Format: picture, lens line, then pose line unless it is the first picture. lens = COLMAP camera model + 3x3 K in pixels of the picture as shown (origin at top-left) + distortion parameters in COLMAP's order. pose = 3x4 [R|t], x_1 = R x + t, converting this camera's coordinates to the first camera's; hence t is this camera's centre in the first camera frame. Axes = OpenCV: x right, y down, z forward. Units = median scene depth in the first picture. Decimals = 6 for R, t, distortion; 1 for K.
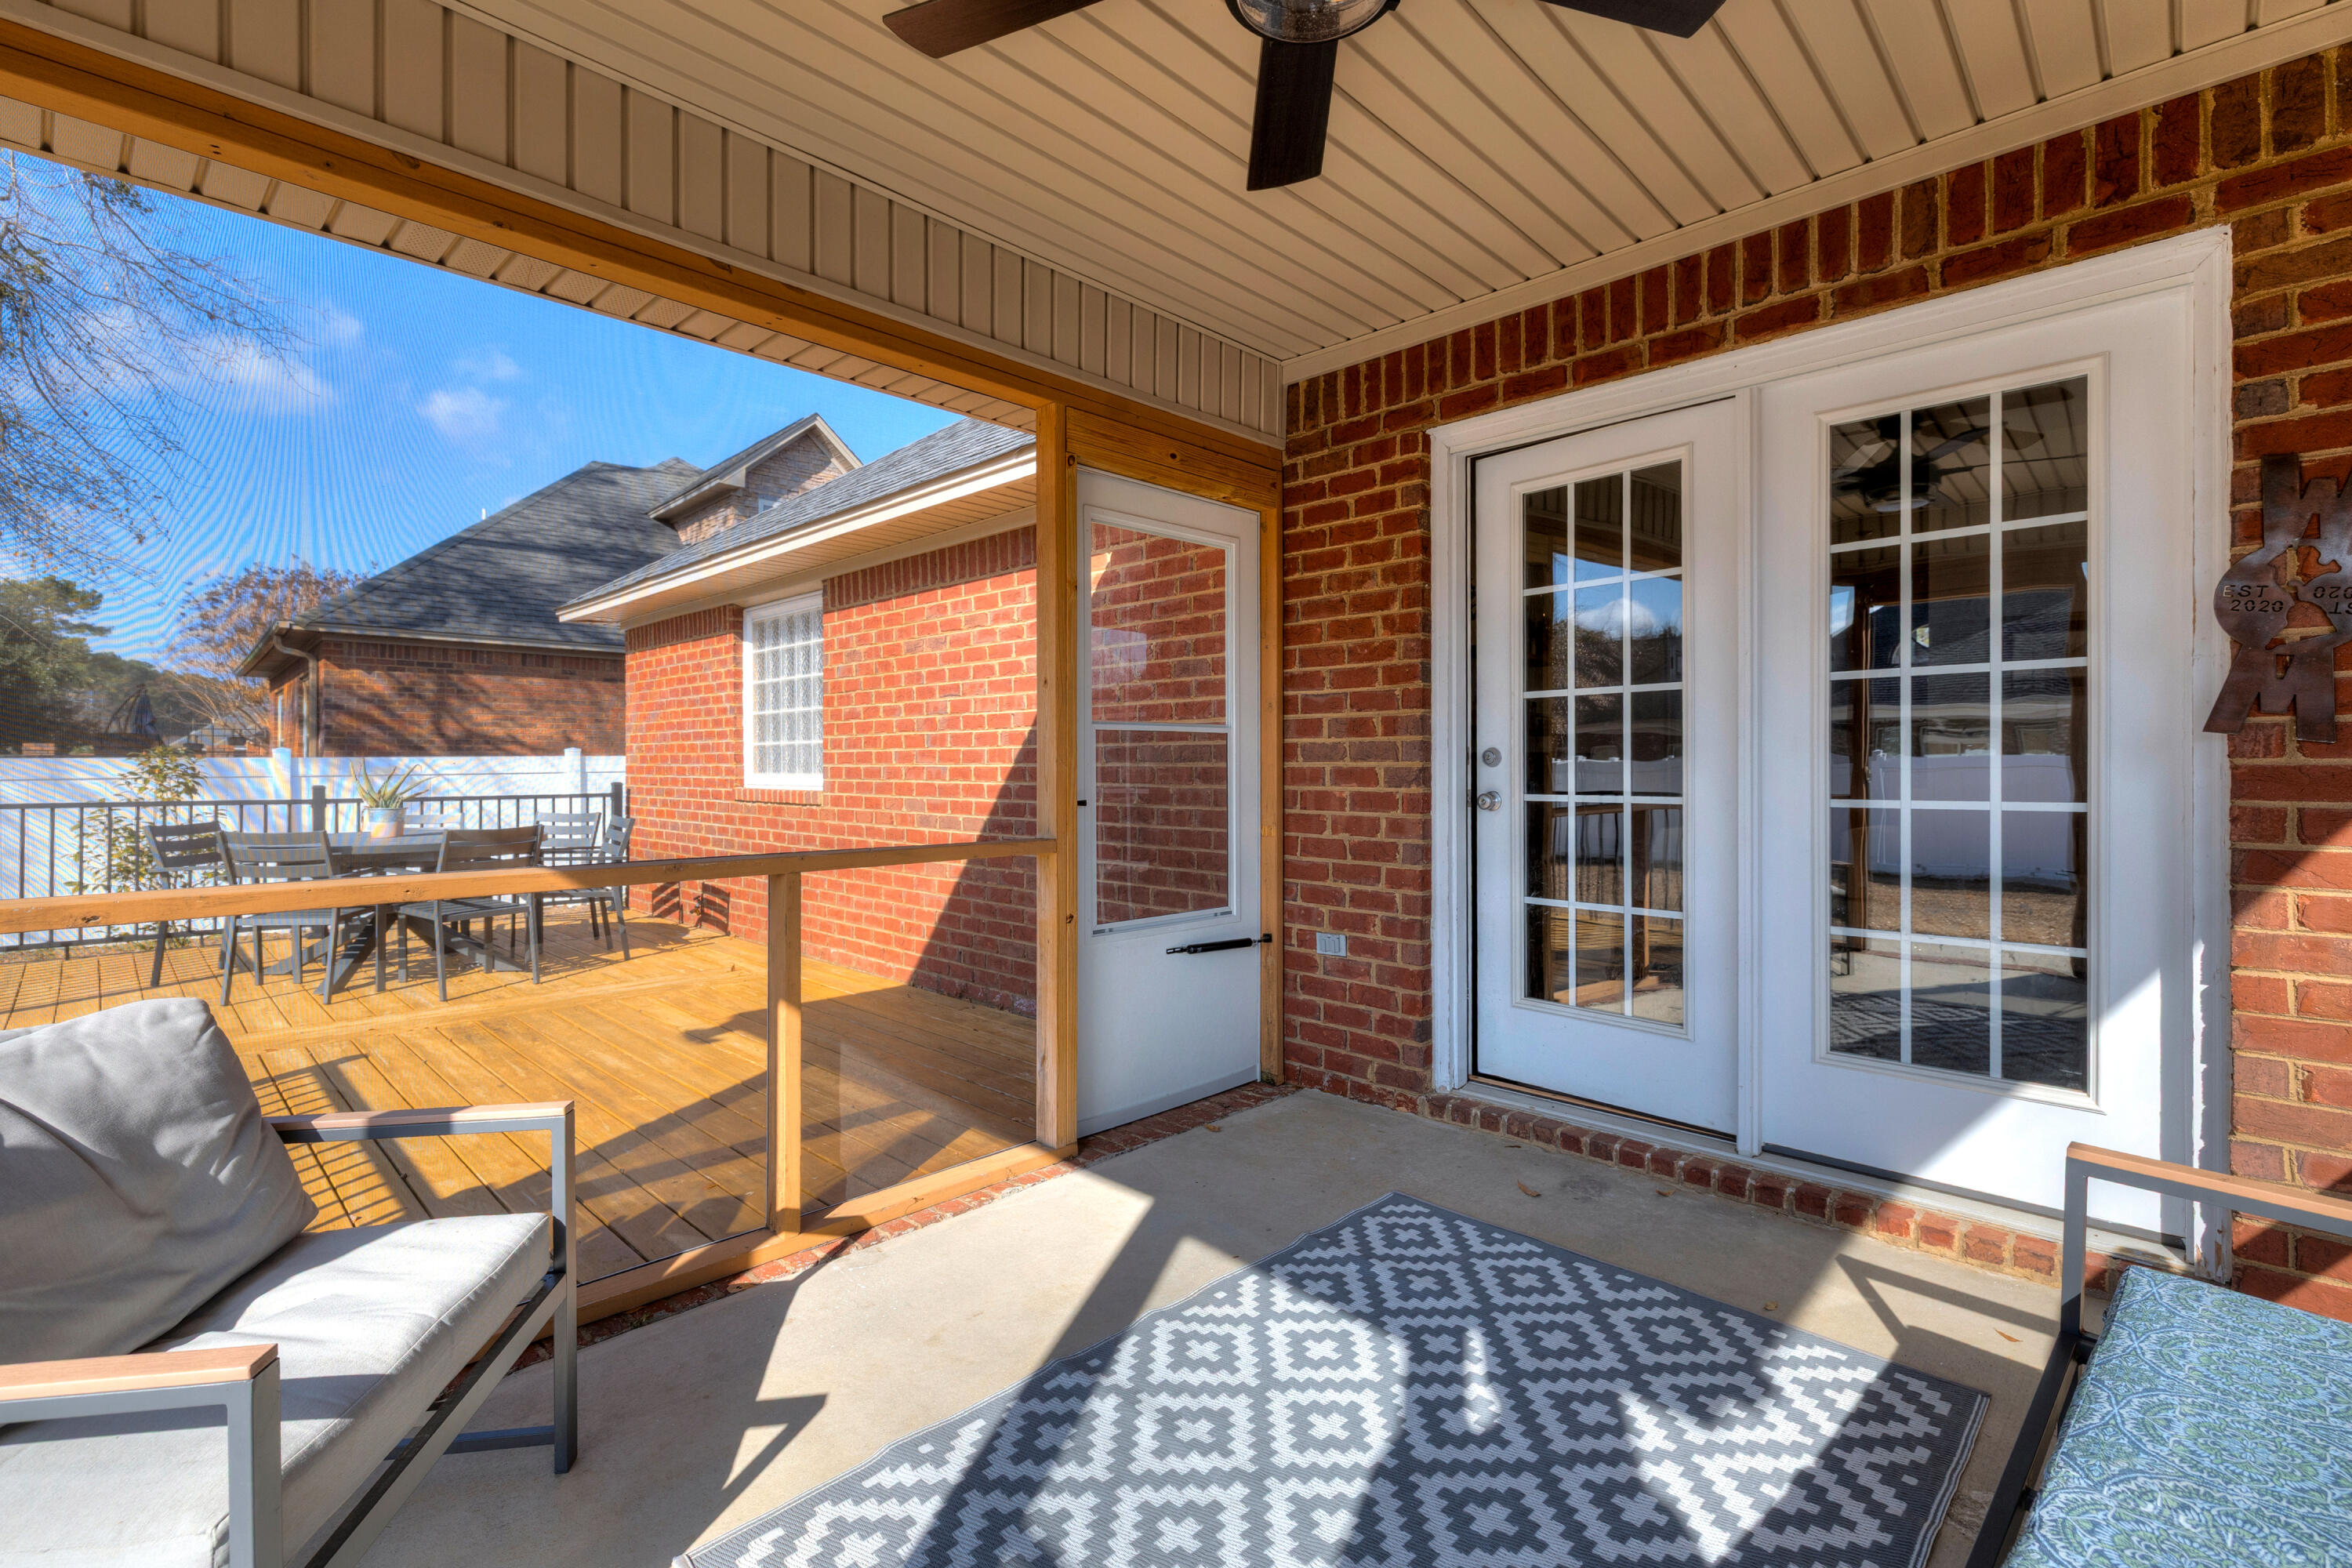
lens RADIAL K [[1034.5, 0, 1154.3], [0, 1034.5, 767.7], [0, 0, 1]] dist [0.003969, 0.000670]
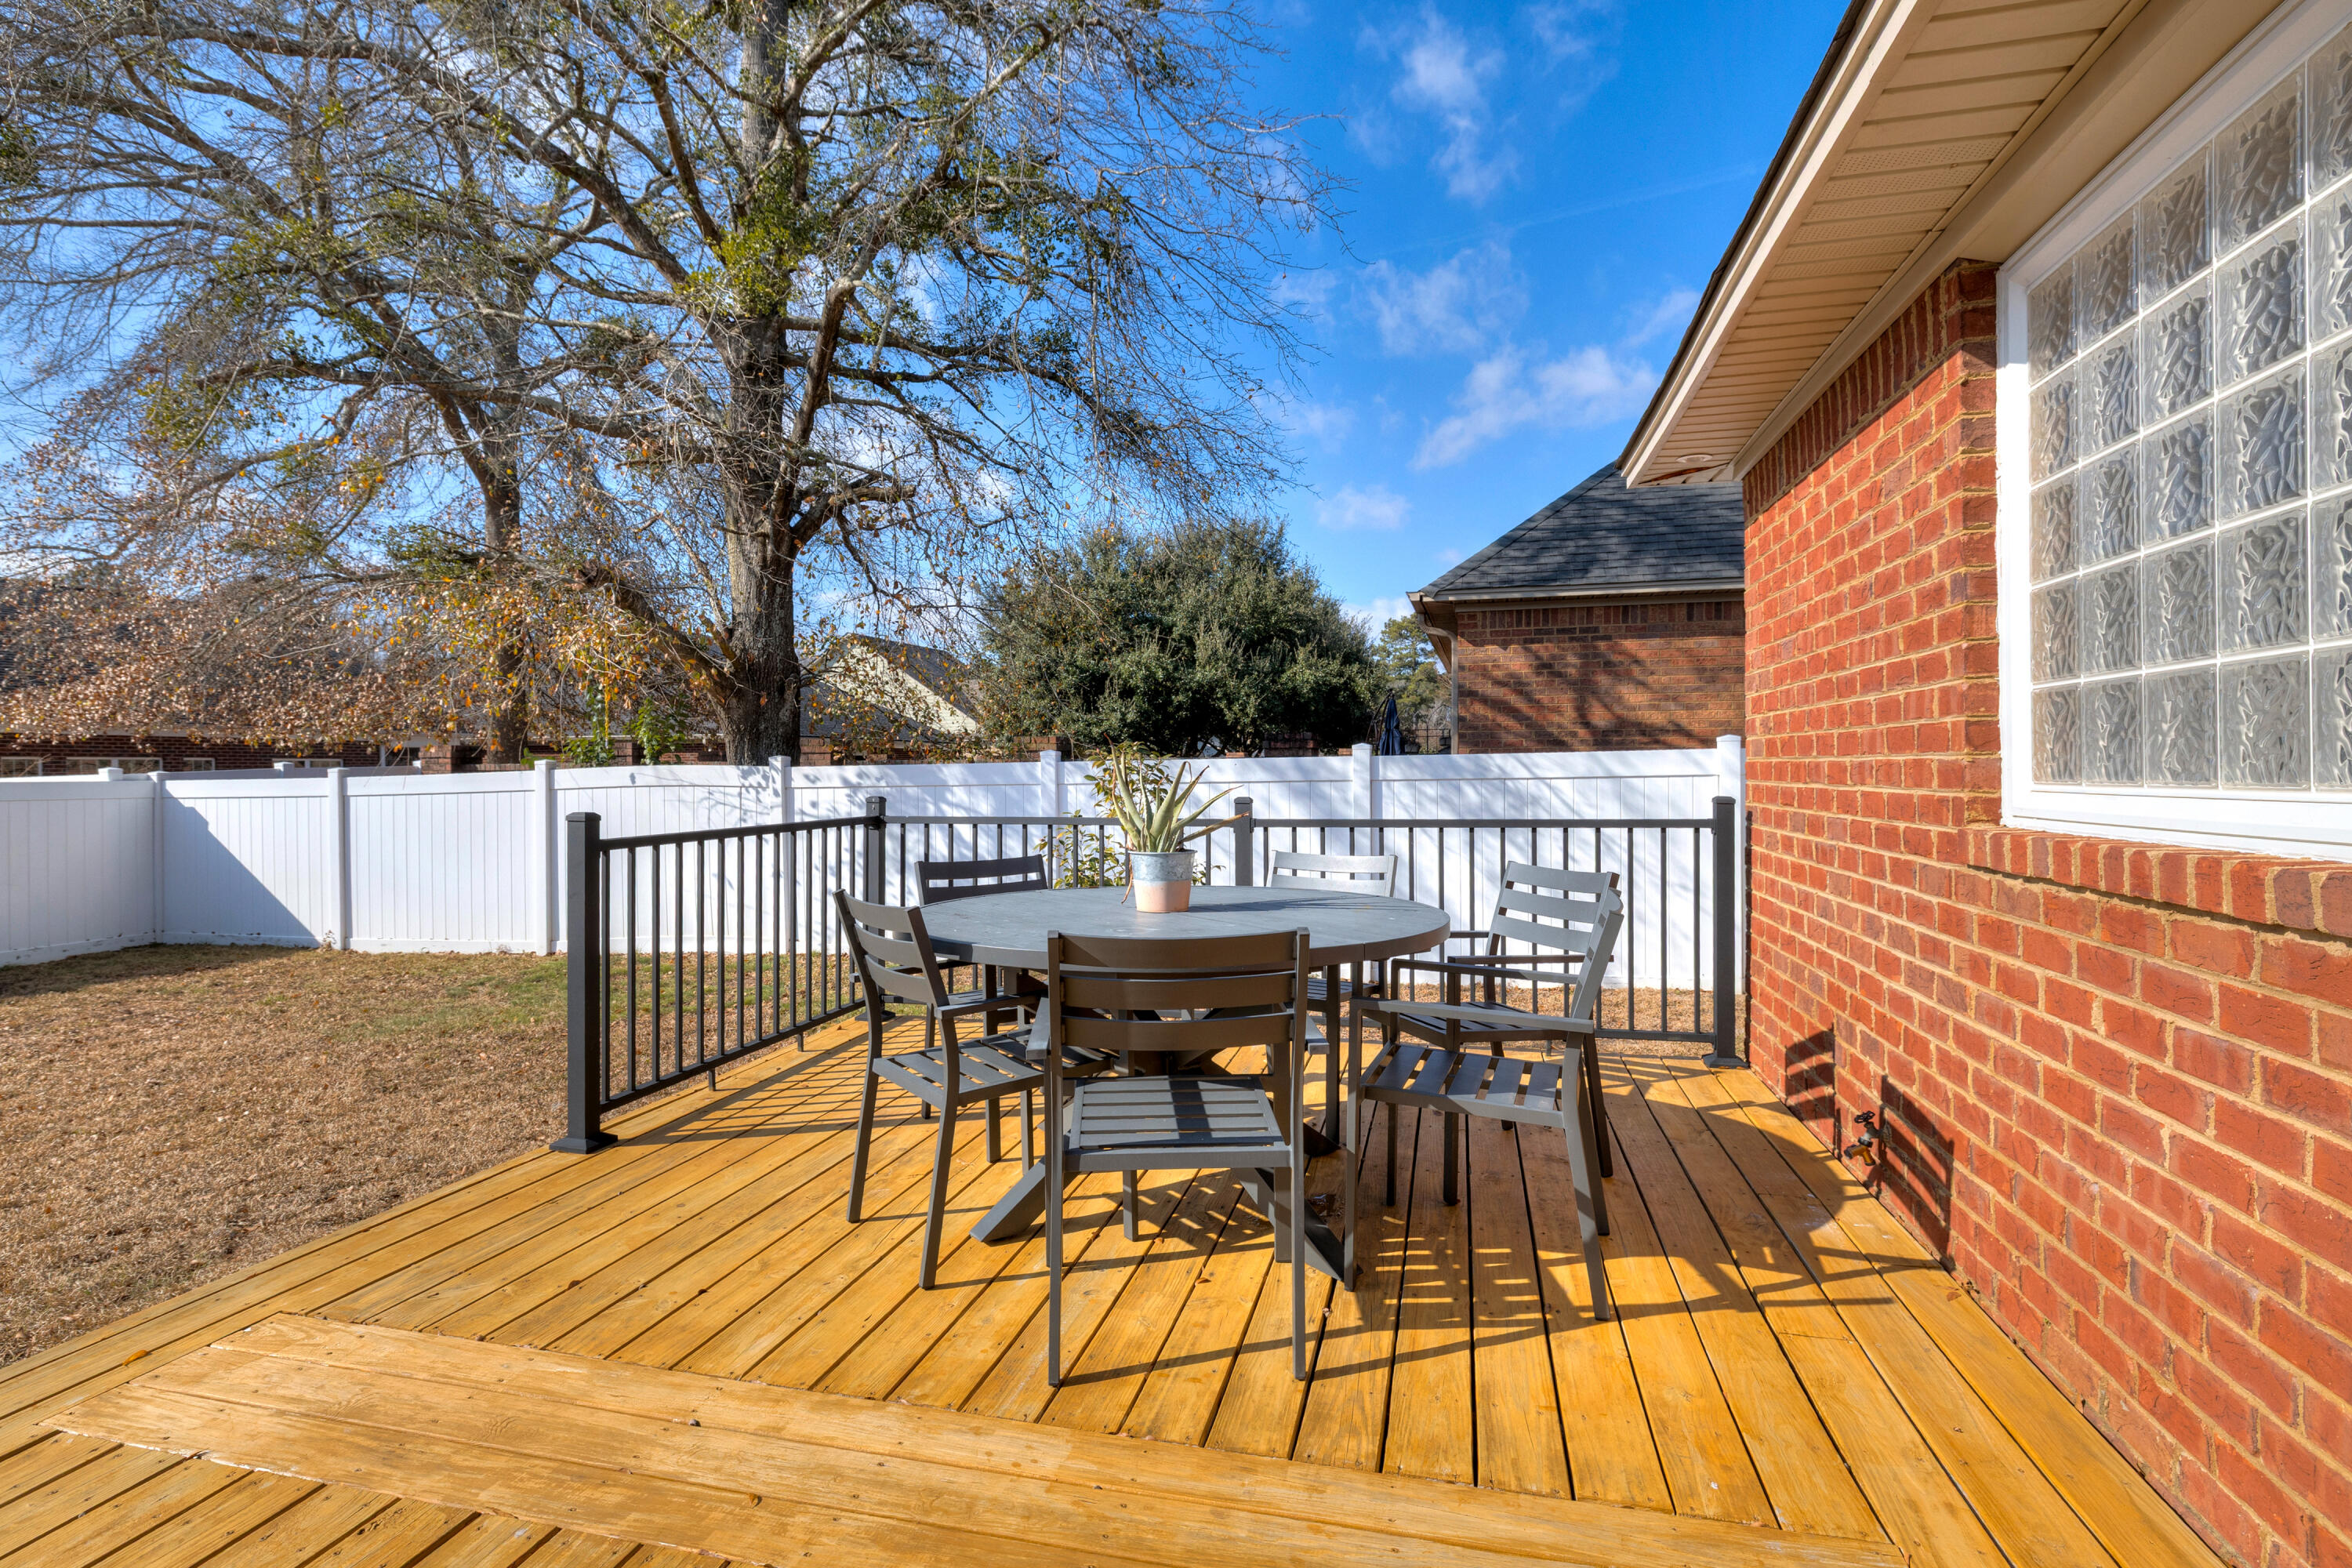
lens RADIAL K [[1171.0, 0, 1173.5], [0, 1171.0, 776.9], [0, 0, 1]] dist [-0.002840, -0.000273]
pose [[0.508256, 0.002191, -0.861204, -0.195164], [0.004126, 0.999979, 0.004979, 0.001085], [0.861196, -0.006084, 0.508236, 0.540655]]
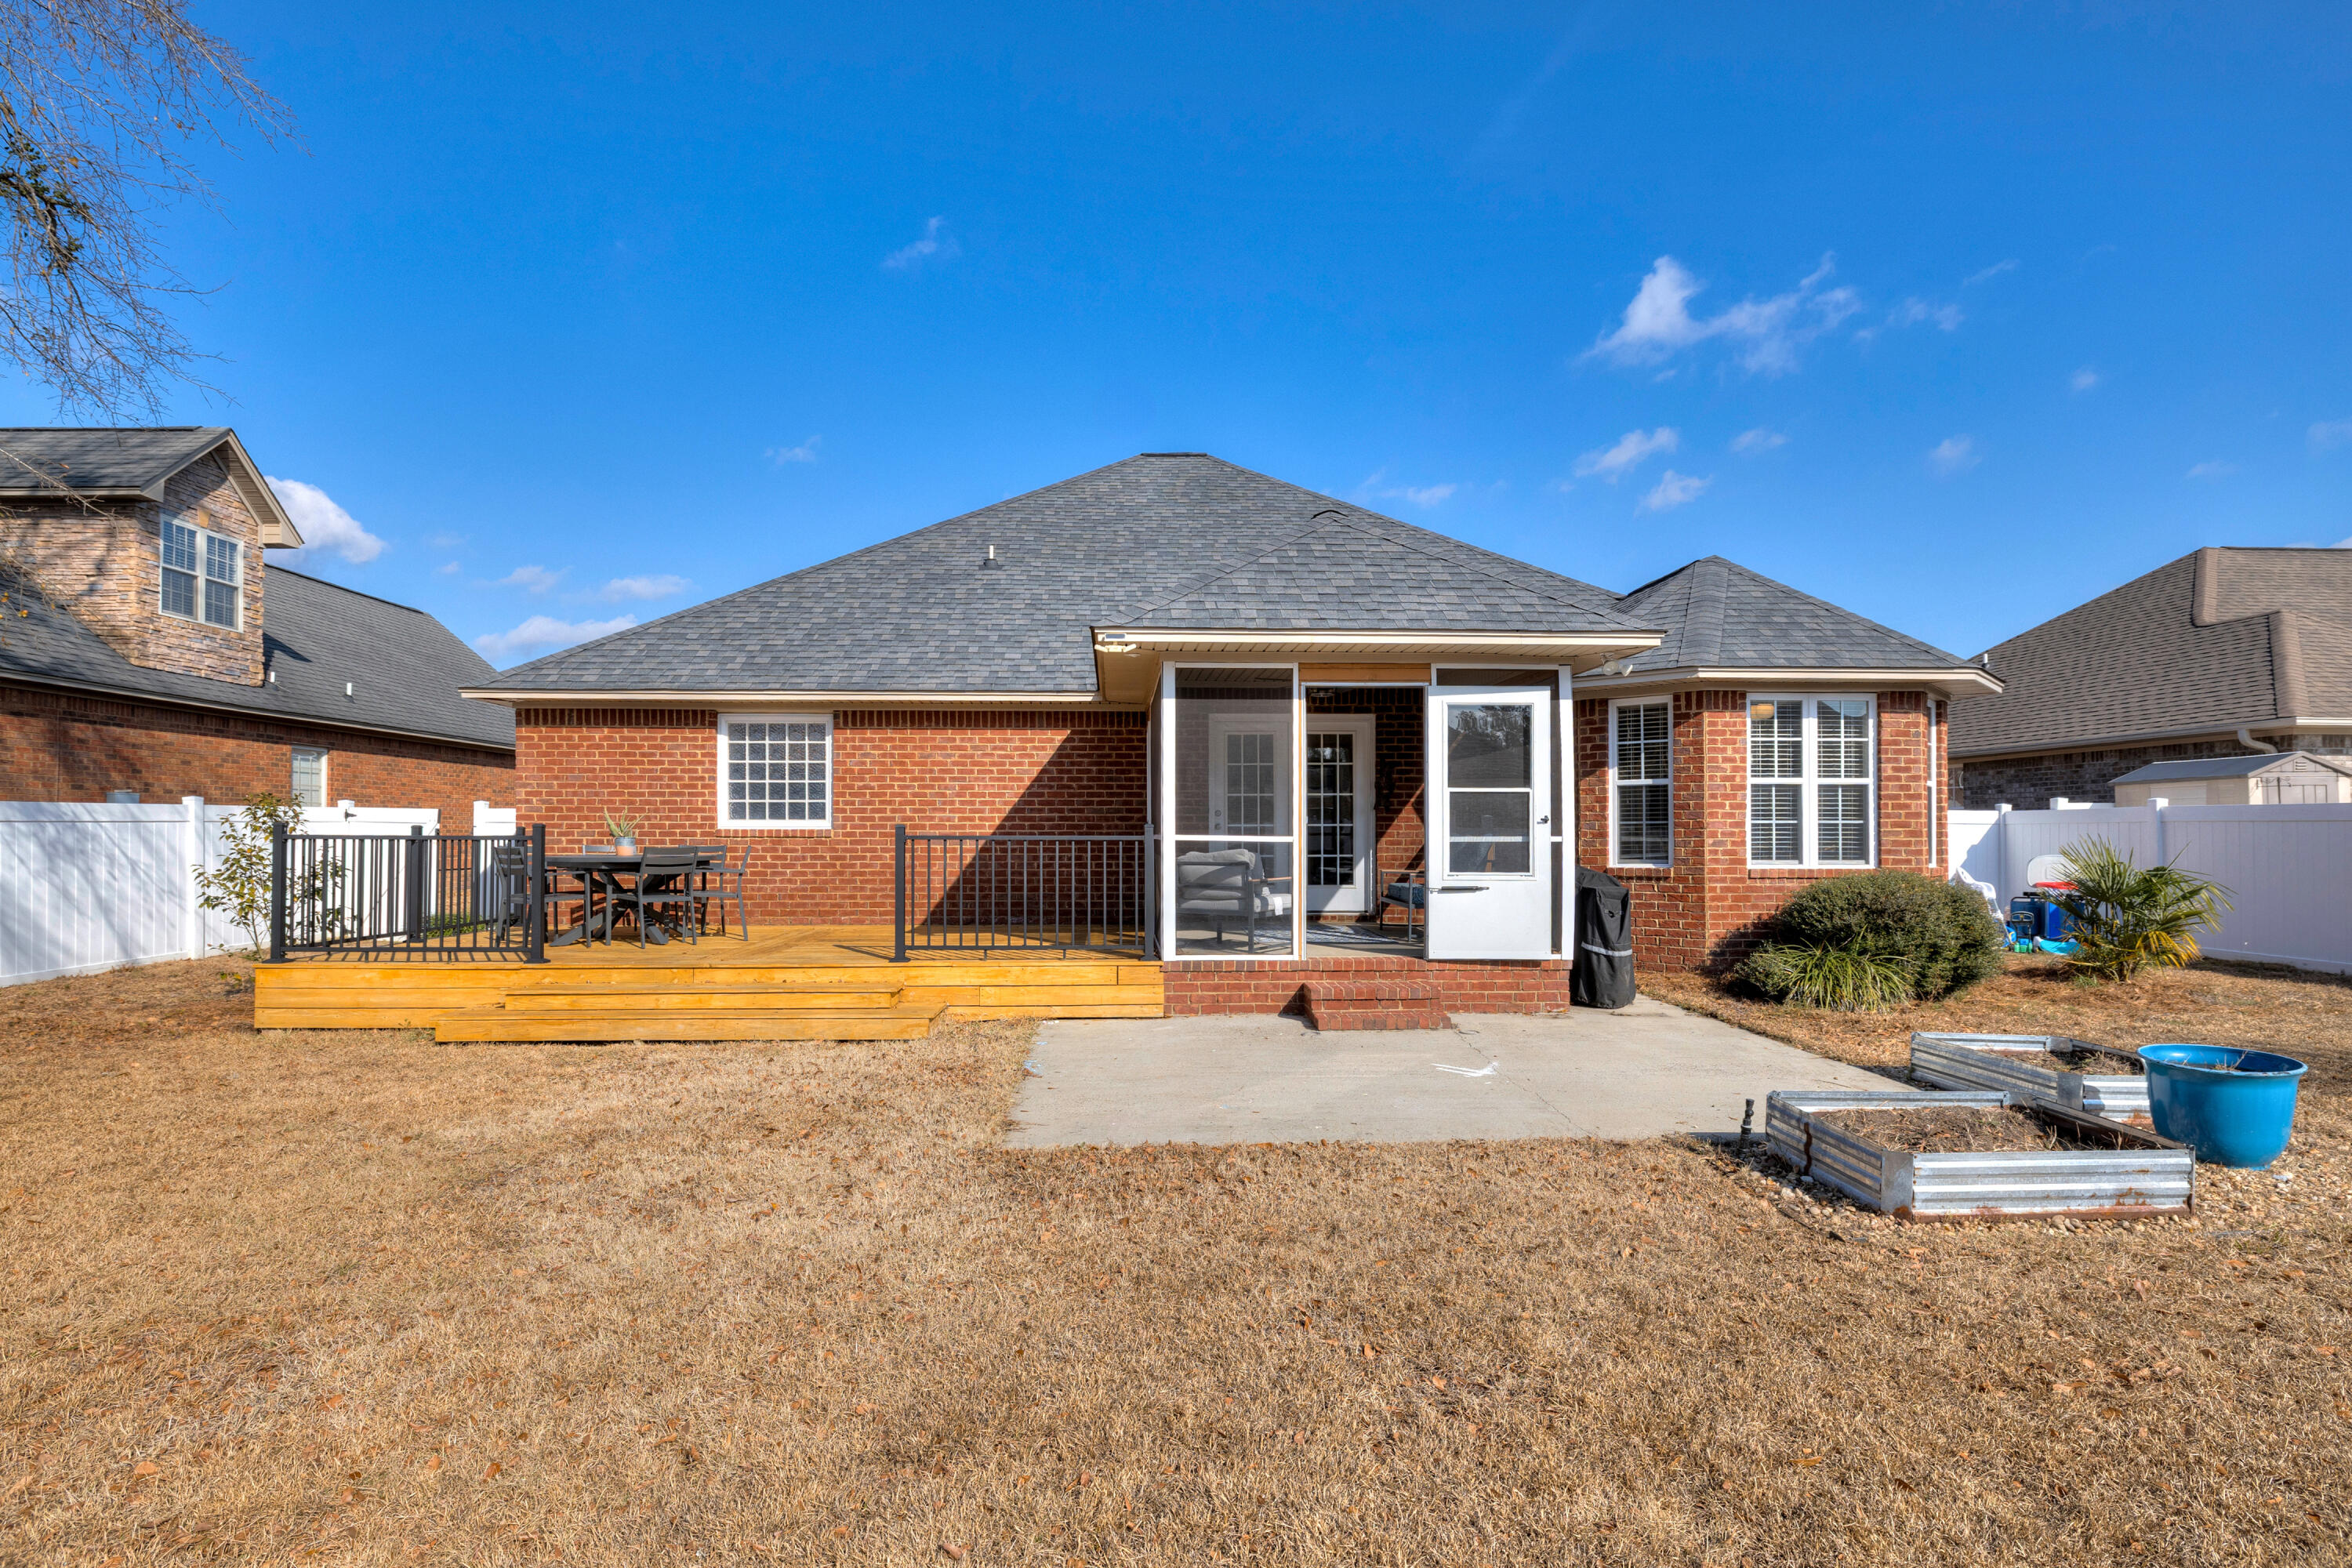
lens RADIAL K [[1212.7, 0, 1172.2], [0, 1212.7, 808.8], [0, 0, 1]] dist [-0.003281, -0.000039]
pose [[0.669888, 0.016652, 0.742275, -1.161414], [0.000498, 0.999738, -0.022878, 0.028148], [-0.742462, 0.015695, 0.669705, -0.647797]]
